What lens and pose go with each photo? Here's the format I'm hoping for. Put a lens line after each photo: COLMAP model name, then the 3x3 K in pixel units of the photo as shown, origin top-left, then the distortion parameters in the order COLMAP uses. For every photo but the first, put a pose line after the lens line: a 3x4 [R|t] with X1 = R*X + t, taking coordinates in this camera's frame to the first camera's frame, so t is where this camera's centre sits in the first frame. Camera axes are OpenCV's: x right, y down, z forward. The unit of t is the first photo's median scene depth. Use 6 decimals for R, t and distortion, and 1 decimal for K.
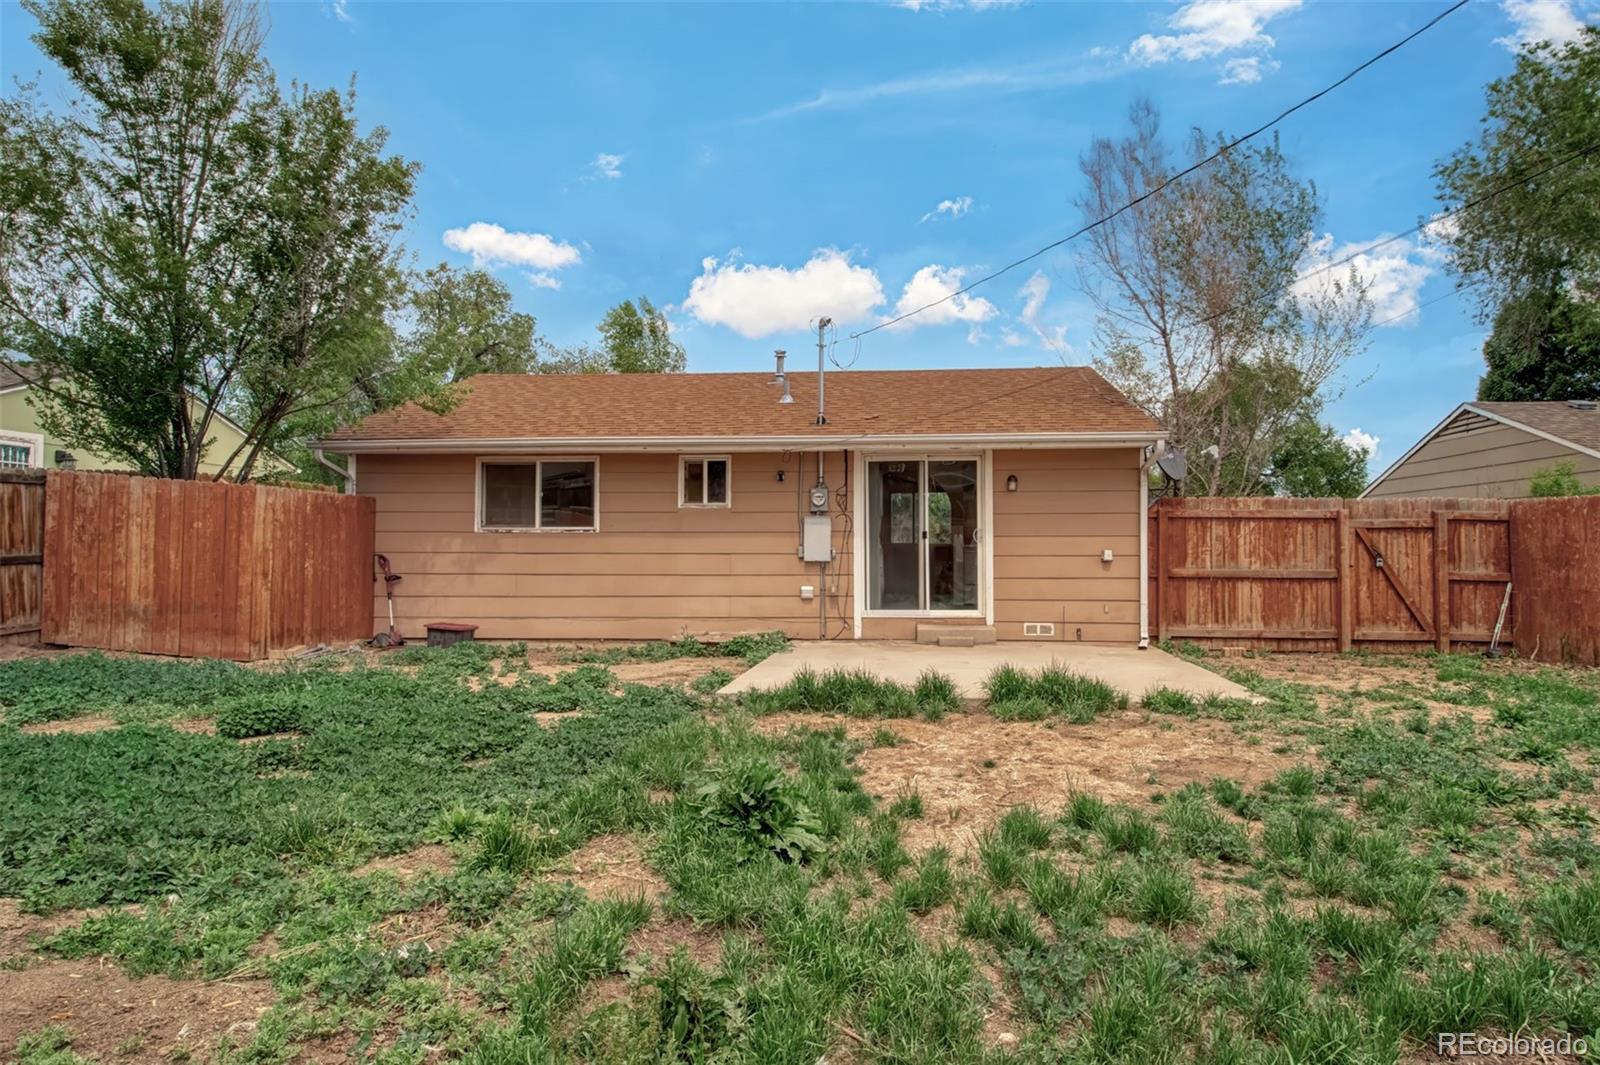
lens RADIAL K [[911.9, 0, 803.9], [0, 911.9, 540.0], [0, 0, 1]] dist [0.001618, 0.001156]
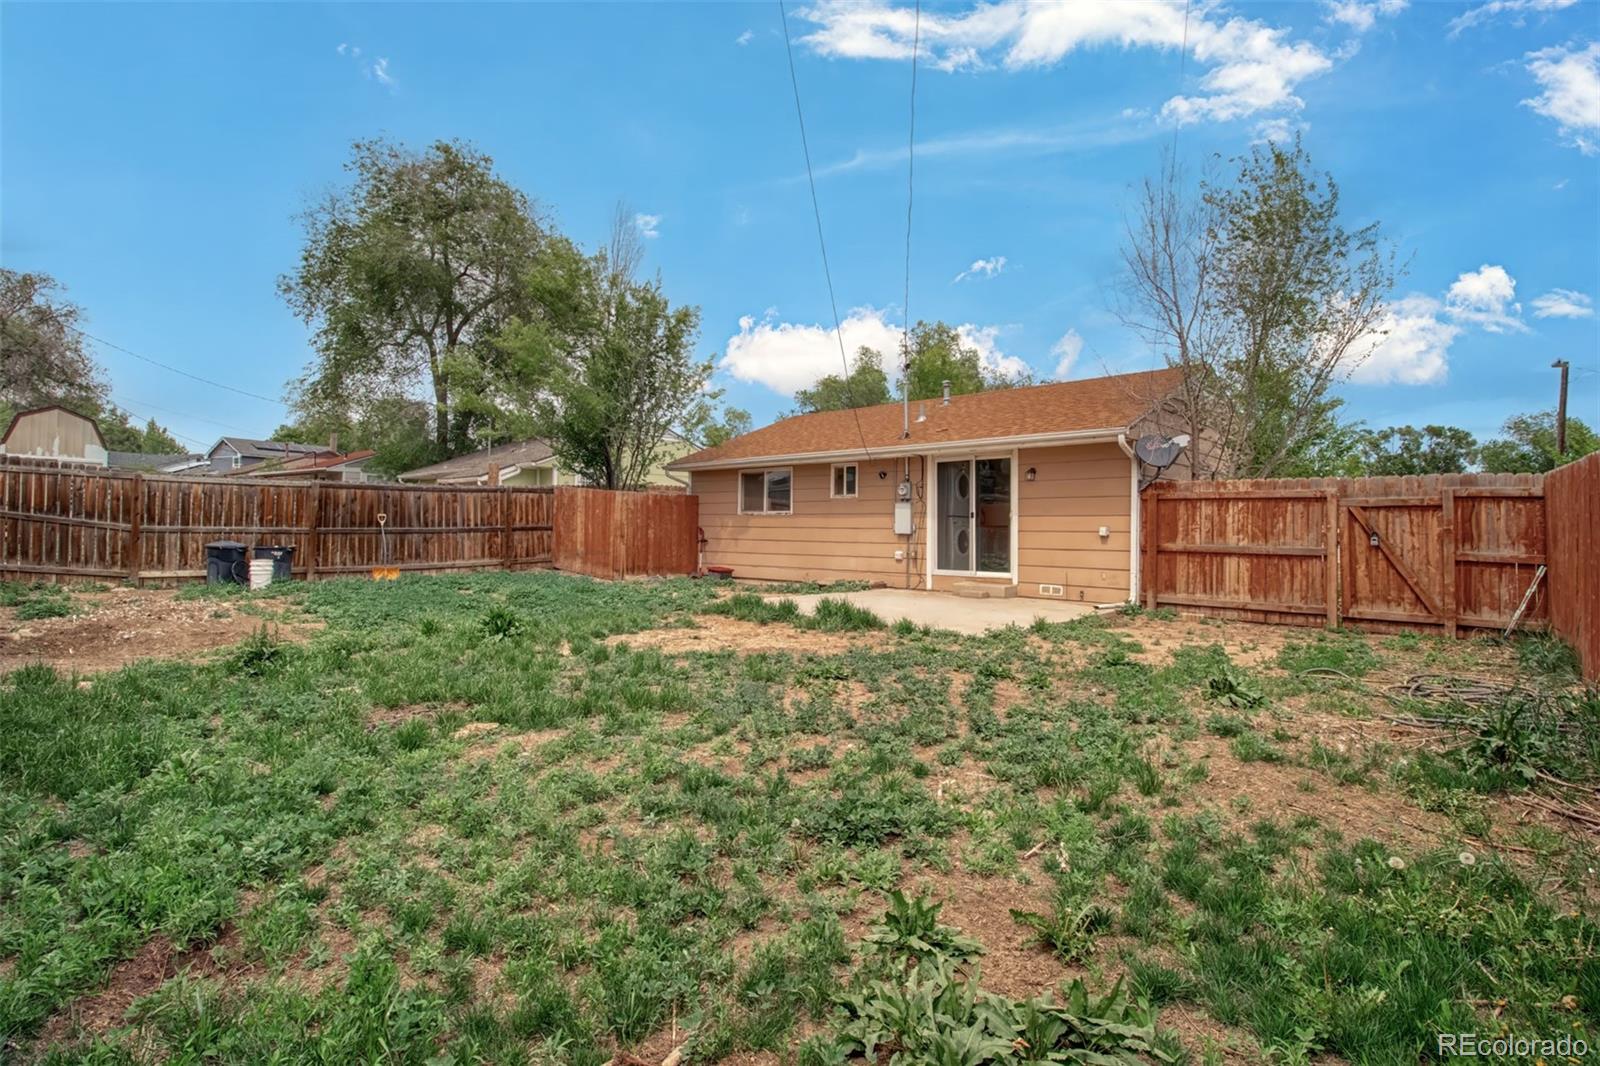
lens RADIAL K [[732.0, 0, 785.5], [0, 732.0, 527.2], [0, 0, 1]] dist [-0.002115, -0.000655]
pose [[0.787965, 0.006535, -0.615686, 0.597915], [-0.001455, 0.999961, 0.008751, 0.003223], [0.615719, -0.005999, 0.787943, -0.020483]]
